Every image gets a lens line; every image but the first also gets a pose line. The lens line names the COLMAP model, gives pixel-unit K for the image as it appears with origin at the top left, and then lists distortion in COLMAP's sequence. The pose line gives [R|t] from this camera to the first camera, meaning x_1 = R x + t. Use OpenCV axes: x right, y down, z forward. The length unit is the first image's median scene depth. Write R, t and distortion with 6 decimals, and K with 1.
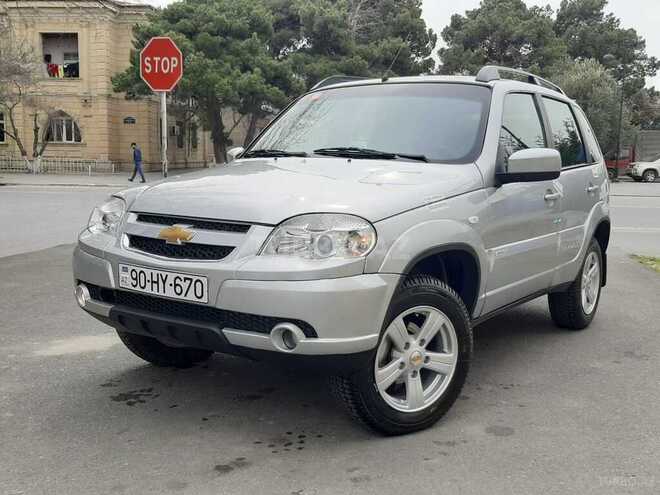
lens RADIAL K [[736.9, 0, 330.0], [0, 736.9, 247.5], [0, 0, 1]] dist [0.092017, -0.009355]
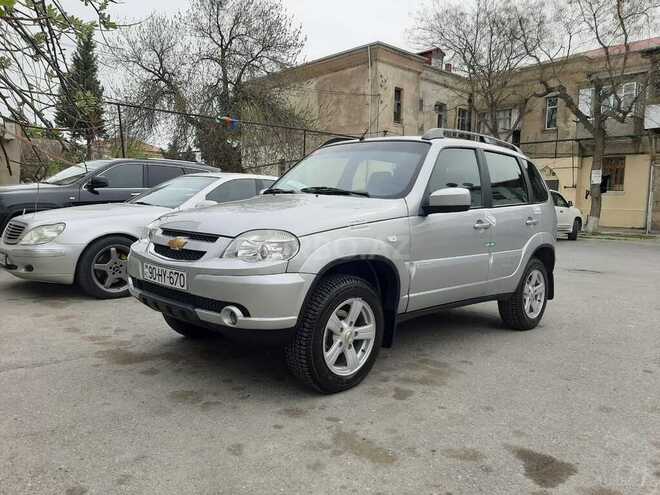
lens RADIAL K [[543.3, 0, 318.1], [0, 543.3, 246.8], [0, 0, 1]] dist [0.066710, -0.000262]
pose [[0.983262, 0.026196, -0.180304, 0.224204], [-0.033500, 0.998732, -0.037588, 0.017785], [0.179090, 0.042999, 0.982893, -0.004908]]
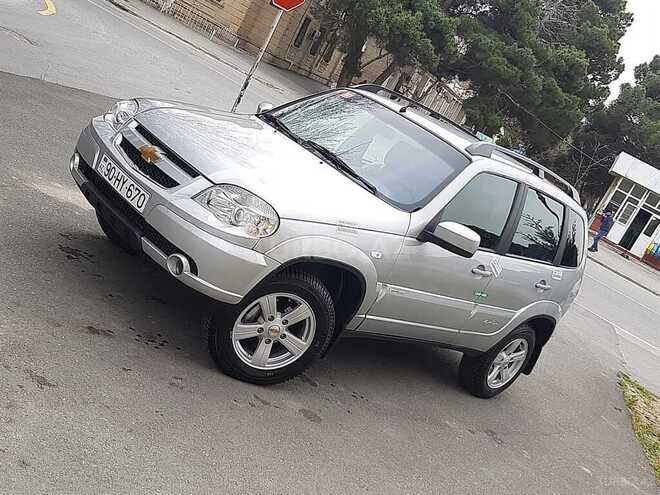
lens RADIAL K [[821.3, 0, 318.0], [0, 821.3, 248.5], [0, 0, 1]] dist [0.136838, -0.014608]
pose [[0.879074, 0.466823, -0.096470, 0.219723], [-0.460668, 0.883977, 0.079807, -0.103030], [0.122533, -0.025716, 0.992131, -0.318144]]
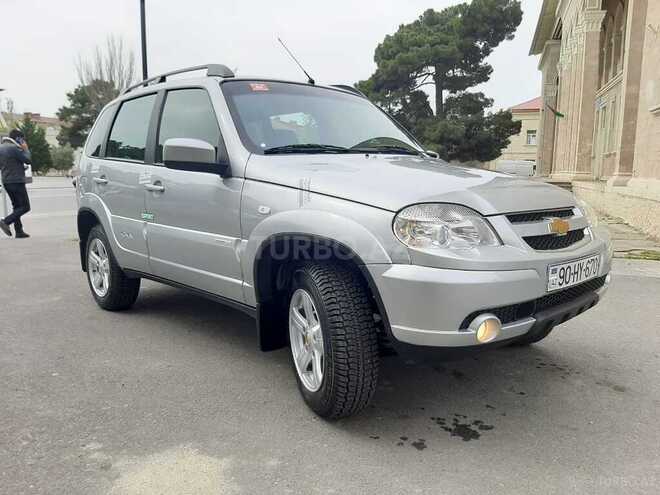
lens RADIAL K [[543.3, 0, 318.1], [0, 543.3, 246.8], [0, 0, 1]] dist [0.066710, -0.000262]
pose [[0.157105, -0.163130, 0.974016, -0.894771], [0.117766, 0.982320, 0.145525, -0.124325], [-0.980535, 0.091844, 0.173539, 1.043258]]
